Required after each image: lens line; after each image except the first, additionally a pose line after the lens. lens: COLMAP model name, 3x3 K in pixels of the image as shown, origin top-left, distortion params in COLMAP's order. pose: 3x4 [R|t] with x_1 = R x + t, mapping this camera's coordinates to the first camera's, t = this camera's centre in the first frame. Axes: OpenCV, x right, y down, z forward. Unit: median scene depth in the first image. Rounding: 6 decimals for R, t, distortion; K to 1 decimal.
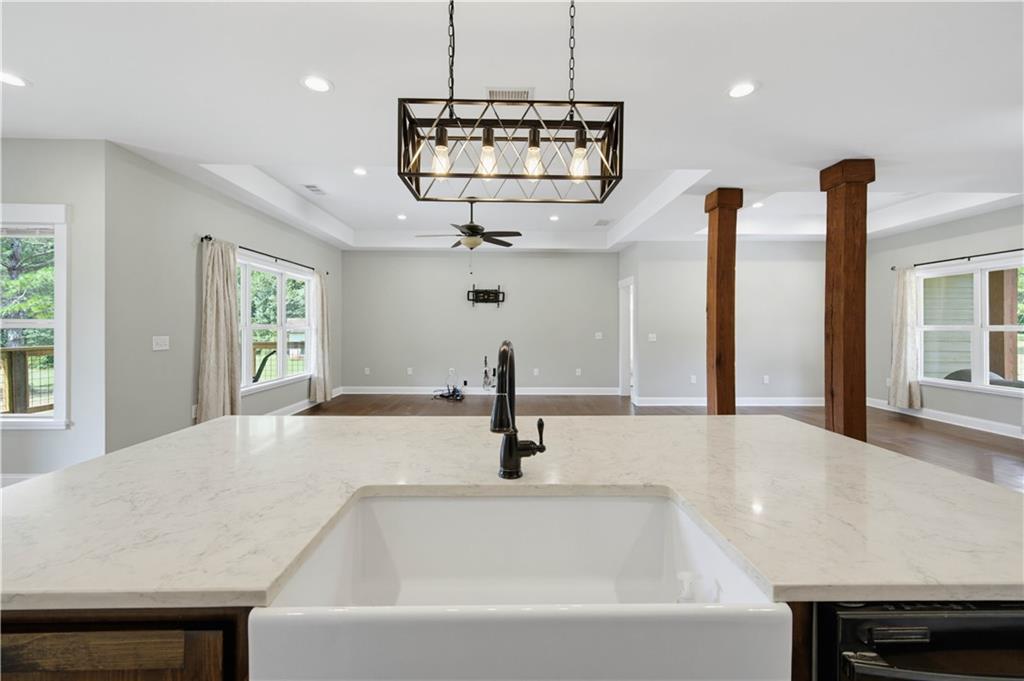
lens RADIAL K [[408.6, 0, 511.4], [0, 408.6, 327.1], [0, 0, 1]] dist [-0.001283, -0.000168]
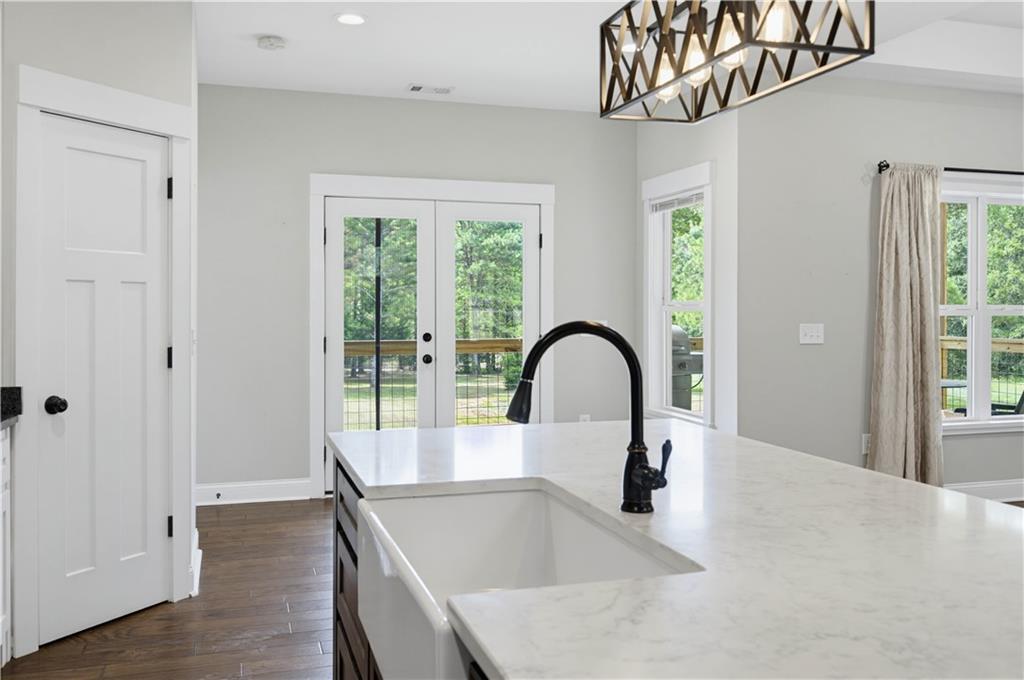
lens RADIAL K [[878.0, 0, 512.1], [0, 878.0, 310.5], [0, 0, 1]] dist [0.002769, 0.001489]
pose [[0.279556, -0.002051, -0.960127, 0.370837], [-0.001986, 0.999994, -0.002714, 0.004763], [0.960127, 0.002666, 0.279550, 0.092237]]
